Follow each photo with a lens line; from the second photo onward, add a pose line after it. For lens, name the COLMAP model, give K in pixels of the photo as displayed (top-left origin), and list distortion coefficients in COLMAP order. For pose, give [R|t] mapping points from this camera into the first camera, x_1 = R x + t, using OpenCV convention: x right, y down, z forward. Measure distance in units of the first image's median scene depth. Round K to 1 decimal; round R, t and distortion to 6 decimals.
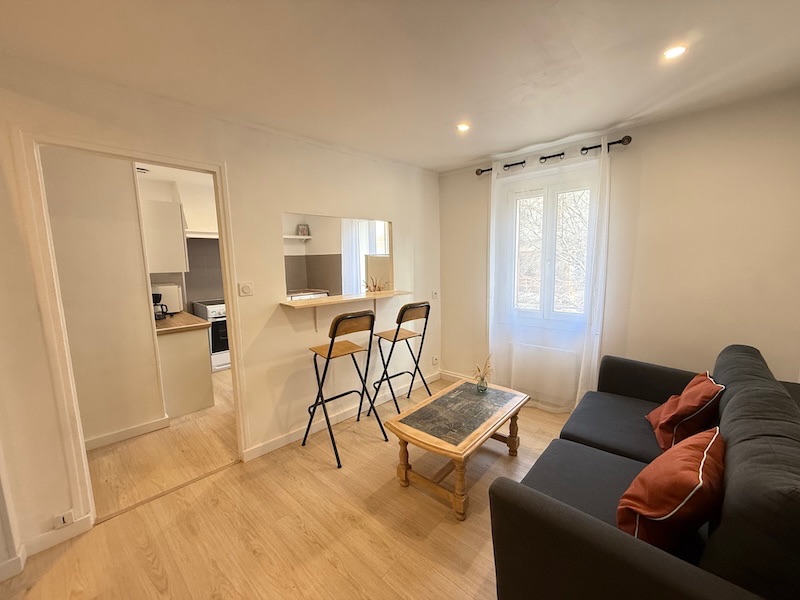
lens RADIAL K [[320.8, 0, 417.9], [0, 320.8, 313.4], [0, 0, 1]] dist [-0.029069, -0.000056]
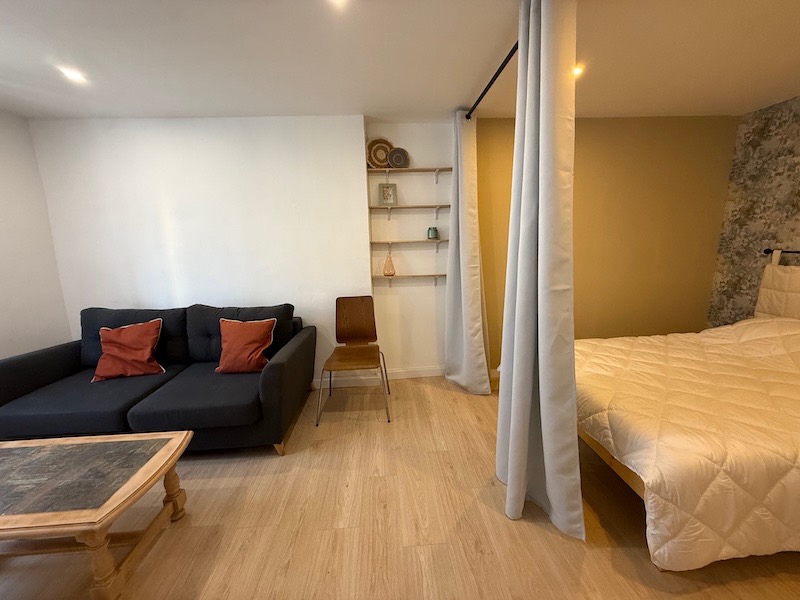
lens RADIAL K [[315.8, 0, 400.0], [0, 315.8, 300.0], [0, 0, 1]] dist [-0.002270, -0.000141]
pose [[-0.700297, -0.103739, 0.706273, -0.879247], [0.131176, 0.953836, 0.270168, -0.118649], [-0.701696, 0.281843, -0.654360, 0.950759]]
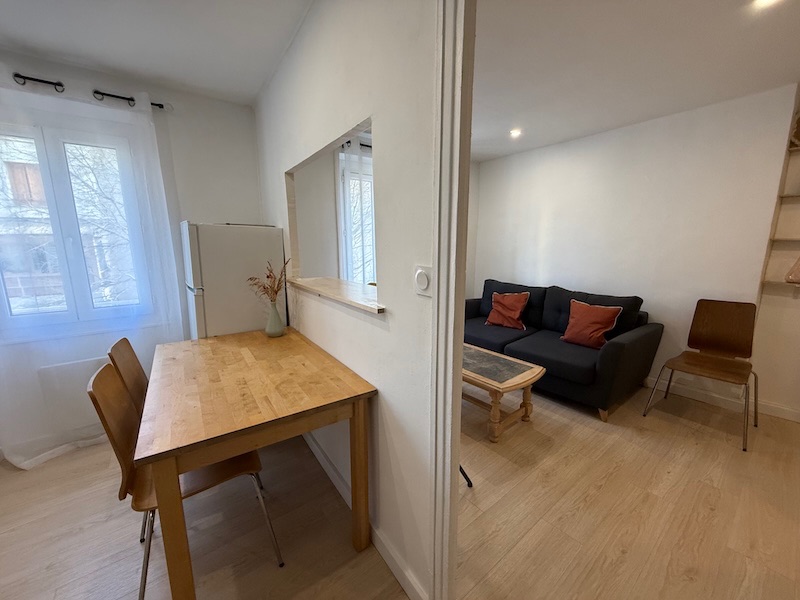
lens RADIAL K [[315.8, 0, 400.0], [0, 315.8, 300.0], [0, 0, 1]] dist [-0.002270, -0.000141]
pose [[0.195654, -0.173769, 0.965155, -1.200505], [0.149579, 0.977948, 0.145750, -0.158689], [-0.969198, 0.115850, 0.217332, 1.149638]]
